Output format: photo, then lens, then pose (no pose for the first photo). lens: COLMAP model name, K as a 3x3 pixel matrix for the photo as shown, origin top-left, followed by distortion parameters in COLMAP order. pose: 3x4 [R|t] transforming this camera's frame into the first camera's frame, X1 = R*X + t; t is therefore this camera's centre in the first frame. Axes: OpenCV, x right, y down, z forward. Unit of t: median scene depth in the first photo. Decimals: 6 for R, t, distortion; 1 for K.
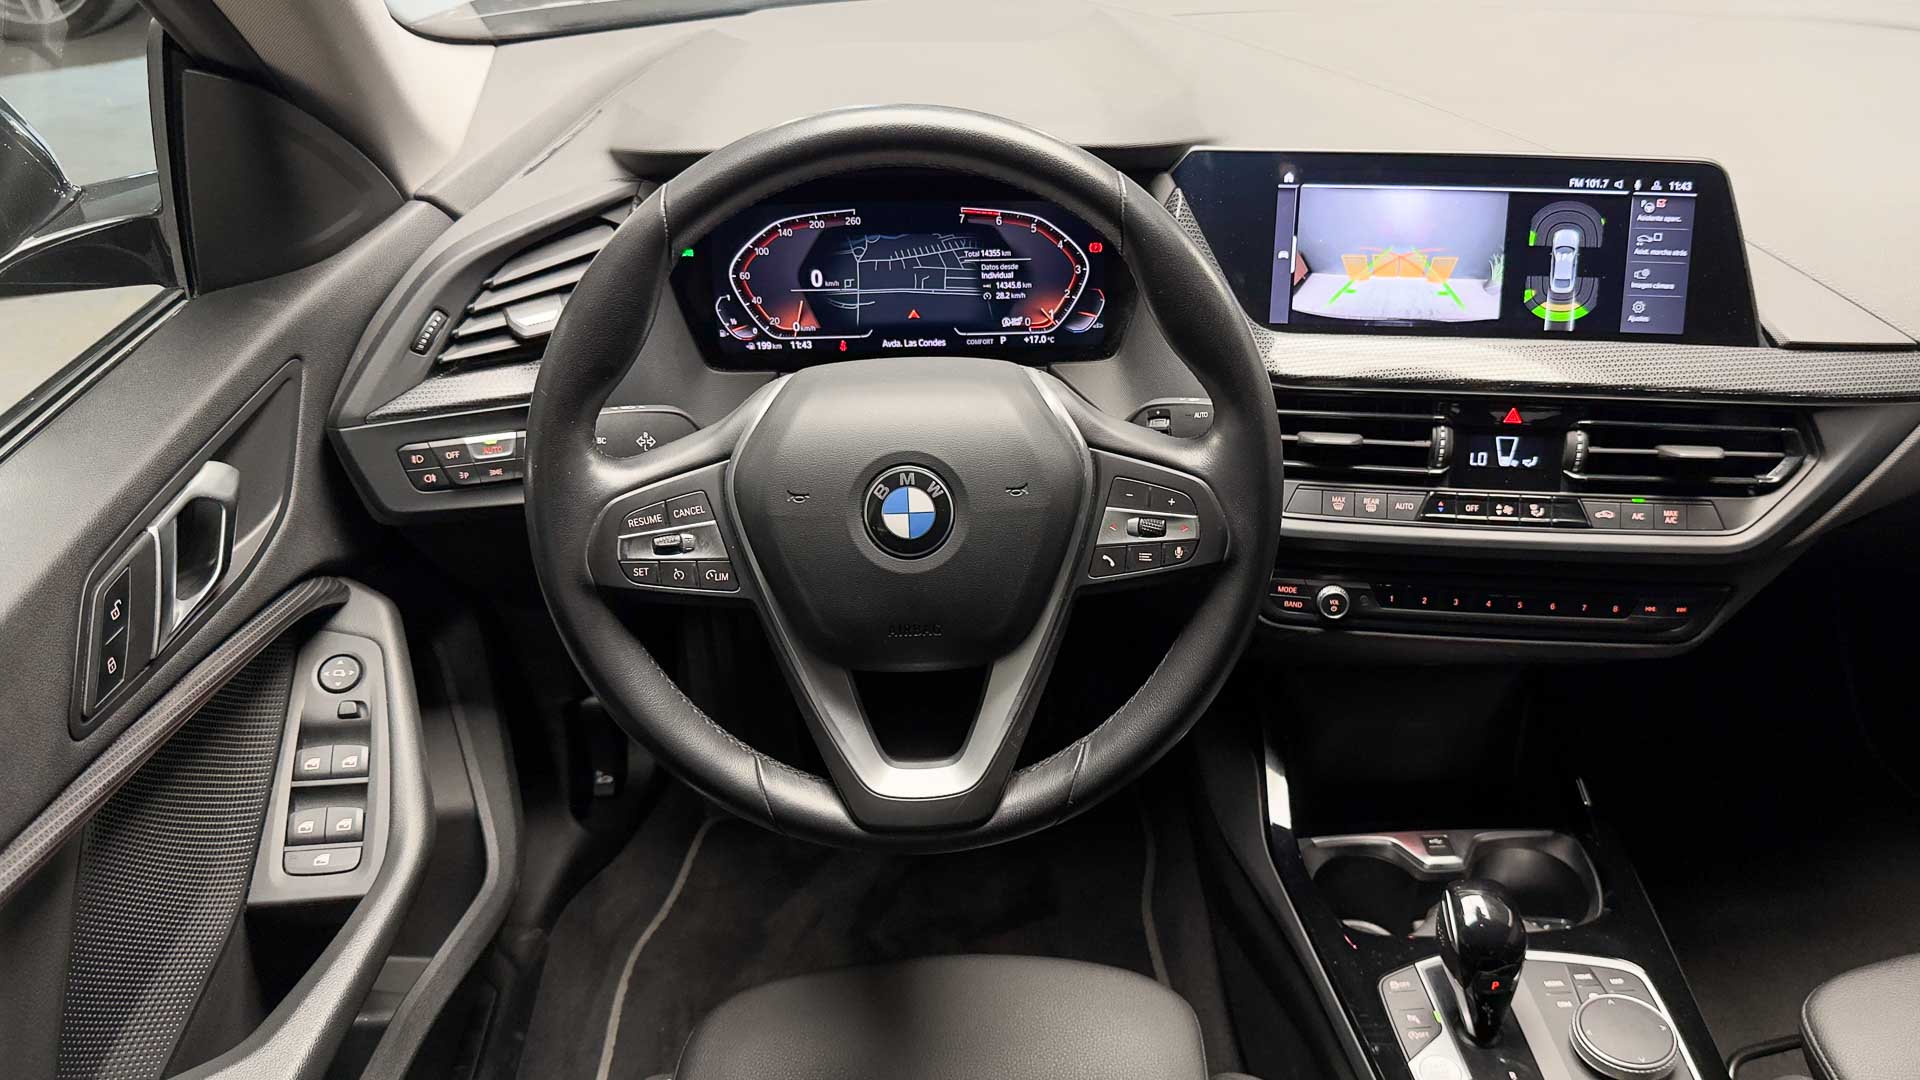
lens RADIAL K [[1426.8, 0, 1014.6], [0, 1426.8, 554.4], [0, 0, 1]] dist [0.094654, -0.141373]
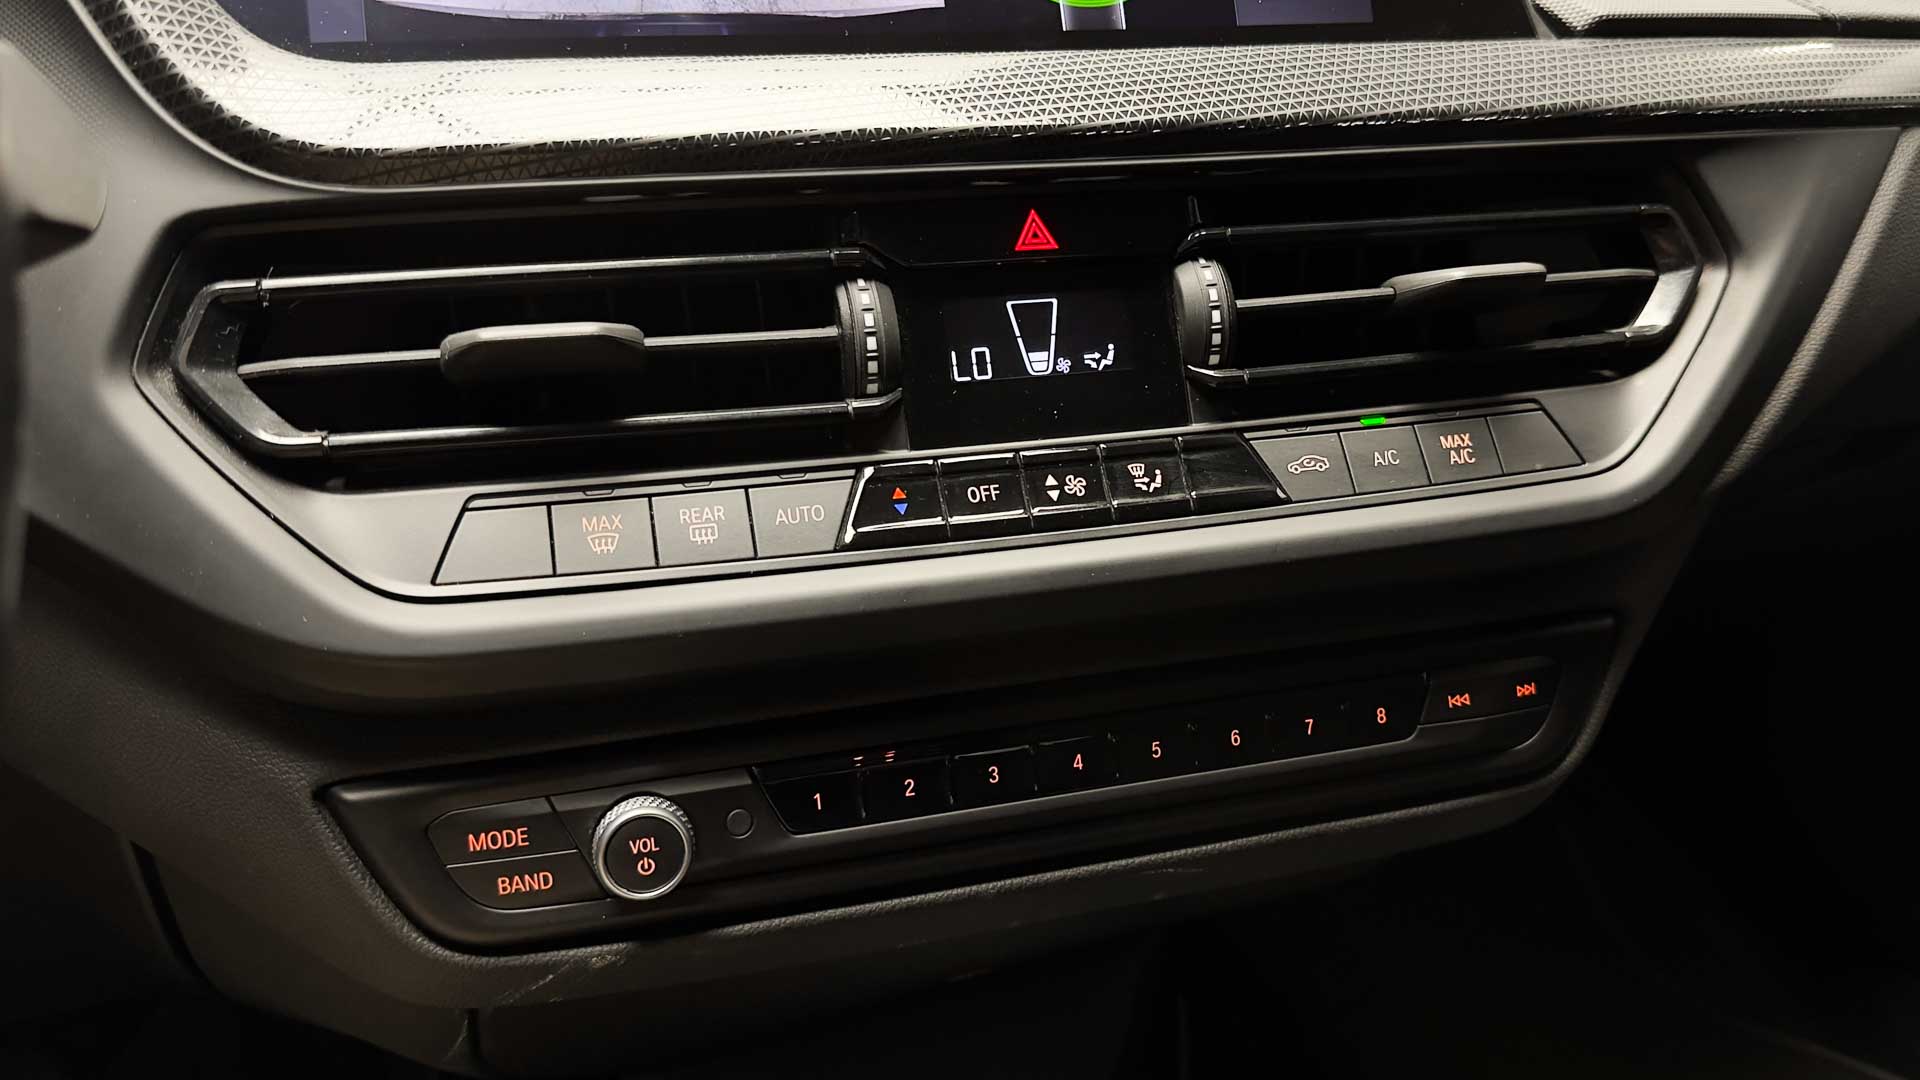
lens RADIAL K [[1543.7, 0, 1020.6], [0, 1543.7, 491.5], [0, 0, 1]] dist [0.067133, -0.131692]
pose [[0.936159, -0.122833, 0.329421, 0.203671], [0.200093, 0.956578, -0.211946, 0.049424], [-0.289083, 0.264330, 0.920087, 0.652231]]
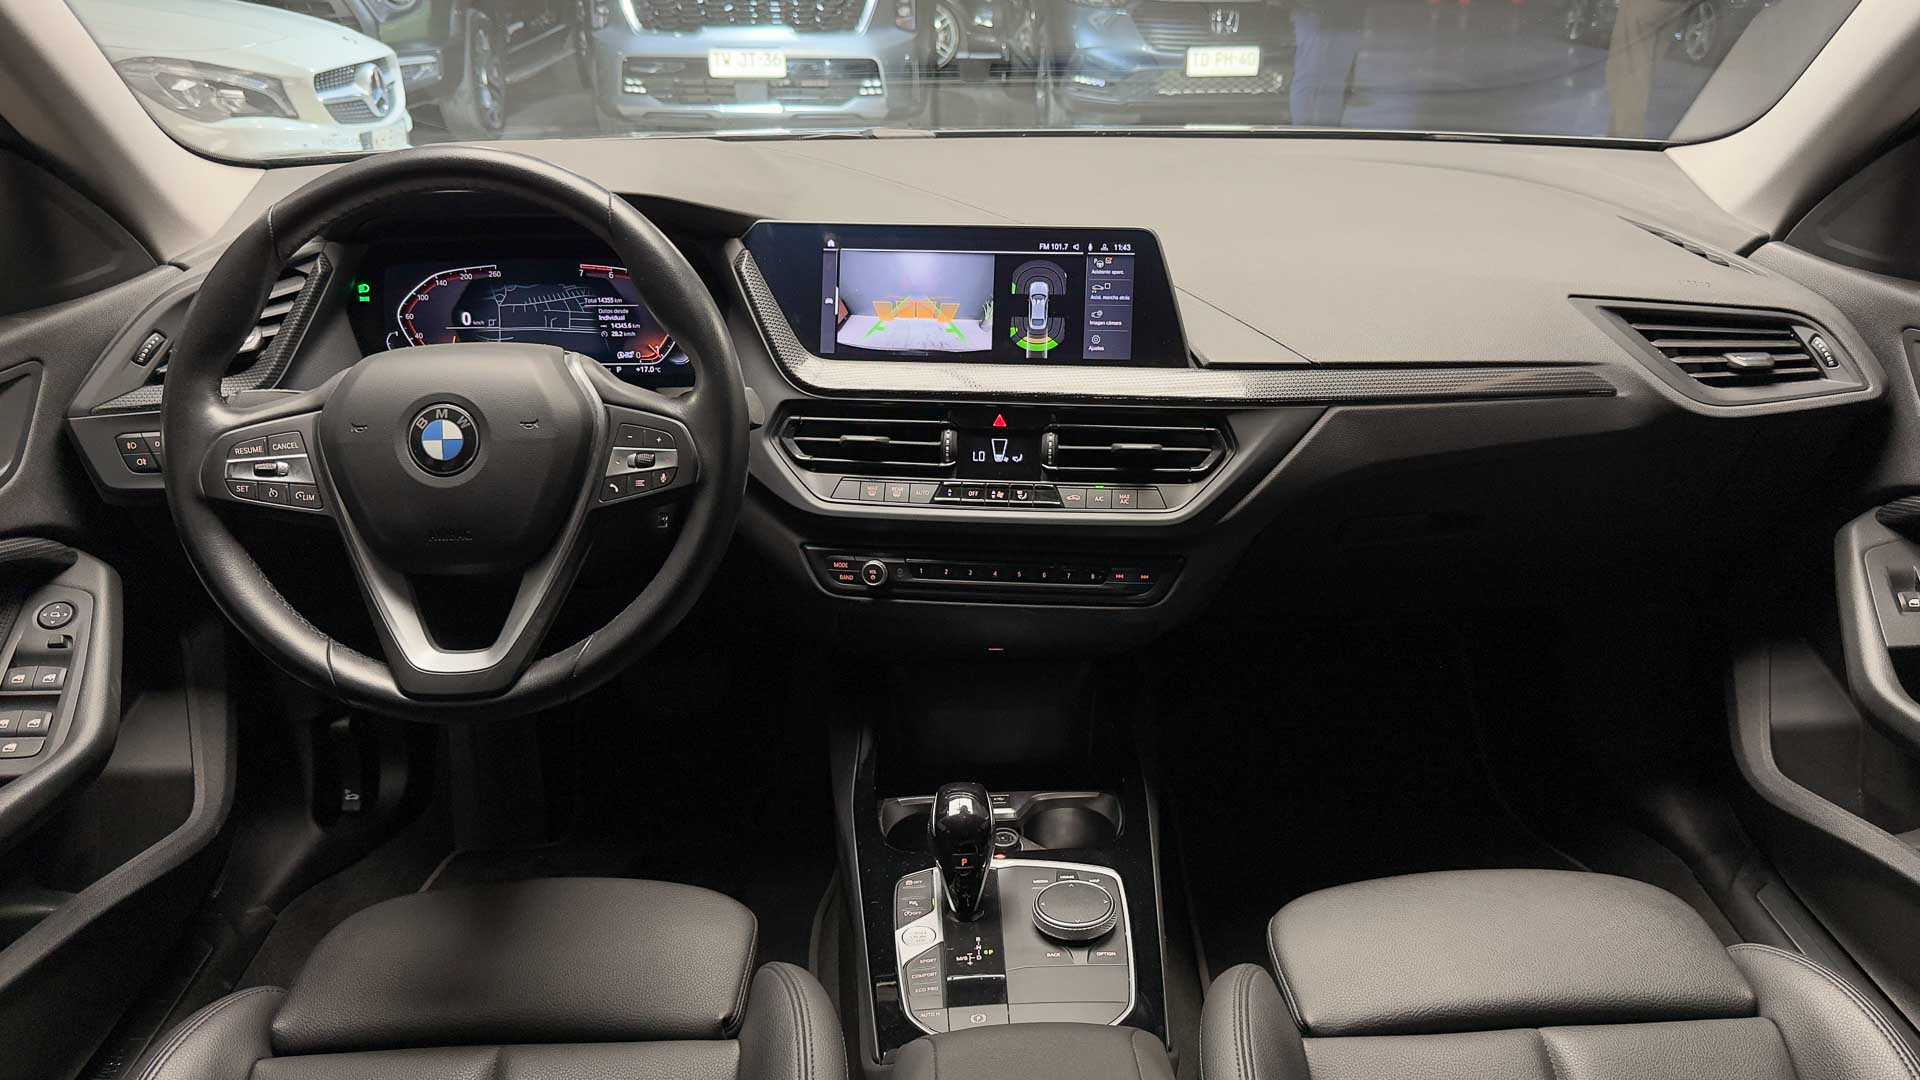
lens RADIAL K [[1426.8, 0, 992.5], [0, 1426.8, 556.9], [0, 0, 1]] dist [0.094654, -0.141373]
pose [[0.999876, 0.002339, -0.015592, 0.356955], [-0.004902, 0.986046, -0.166401, 0.232423], [0.014985, 0.166457, 0.985935, -0.227805]]
